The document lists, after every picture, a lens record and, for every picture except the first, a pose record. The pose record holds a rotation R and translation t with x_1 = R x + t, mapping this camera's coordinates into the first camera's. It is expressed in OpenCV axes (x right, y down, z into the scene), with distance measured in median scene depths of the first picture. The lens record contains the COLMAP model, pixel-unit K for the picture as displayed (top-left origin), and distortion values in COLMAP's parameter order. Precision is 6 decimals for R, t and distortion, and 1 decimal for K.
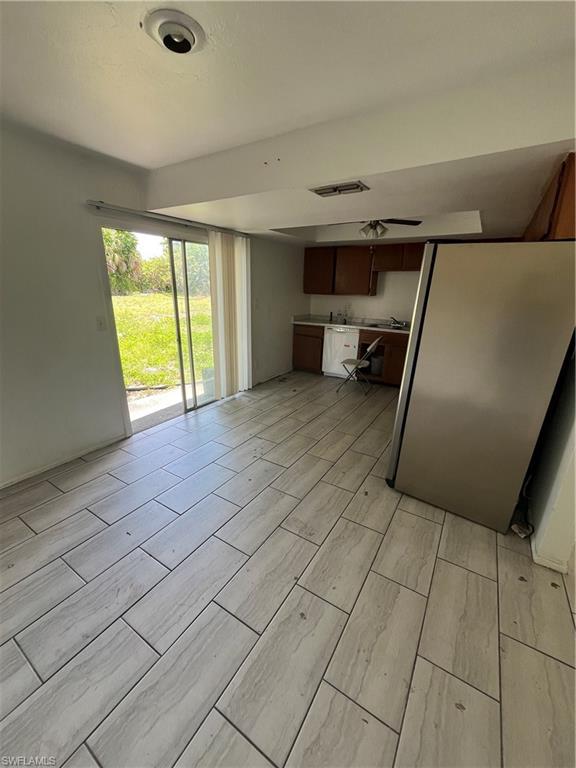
lens RADIAL K [[309.4, 0, 288.0], [0, 309.4, 384.0], [0, 0, 1]] dist [-0.000277, -0.000150]
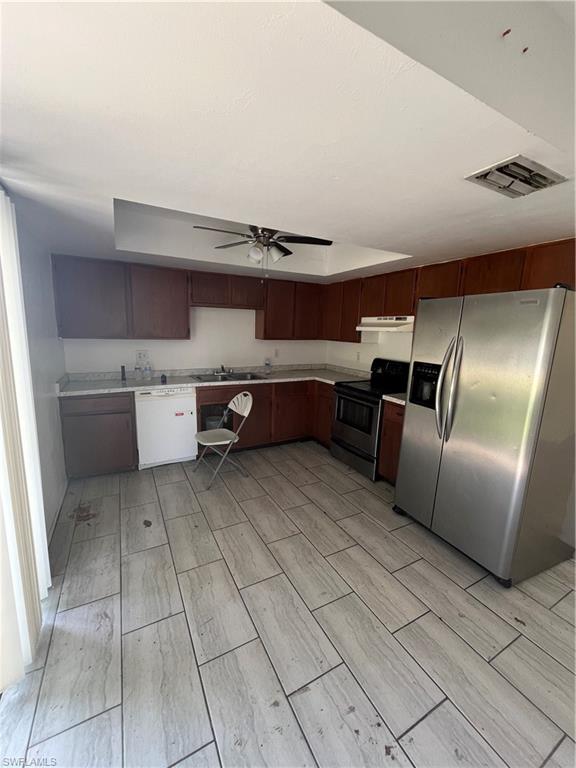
lens RADIAL K [[309.4, 0, 288.0], [0, 309.4, 384.0], [0, 0, 1]] dist [-0.000277, -0.000150]
pose [[0.494168, -0.159049, 0.854694, -0.266732], [0.245789, 0.968573, 0.038131, -0.166495], [-0.833898, 0.191231, 0.517730, 0.492557]]
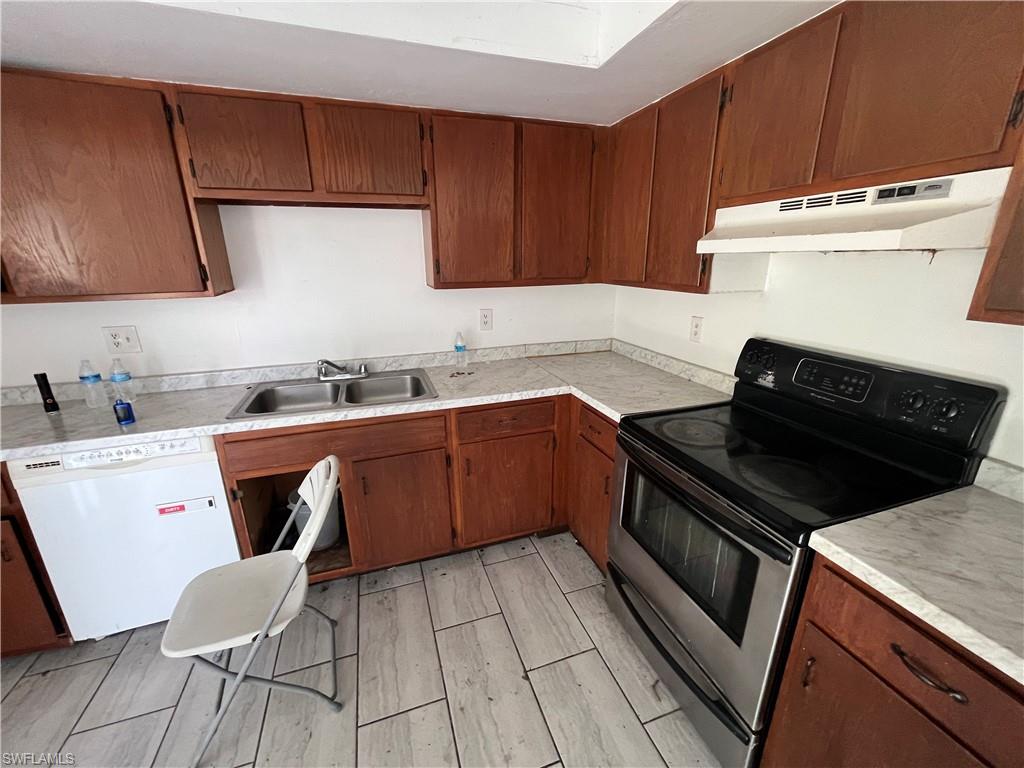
lens RADIAL K [[412.5, 0, 512.0], [0, 412.5, 384.0], [0, 0, 1]] dist [-0.000277, -0.000150]
pose [[0.630909, -0.251688, 0.733898, 0.158654], [0.254890, 0.960655, 0.110332, -0.199779], [-0.732792, 0.117454, 0.670239, 0.630294]]
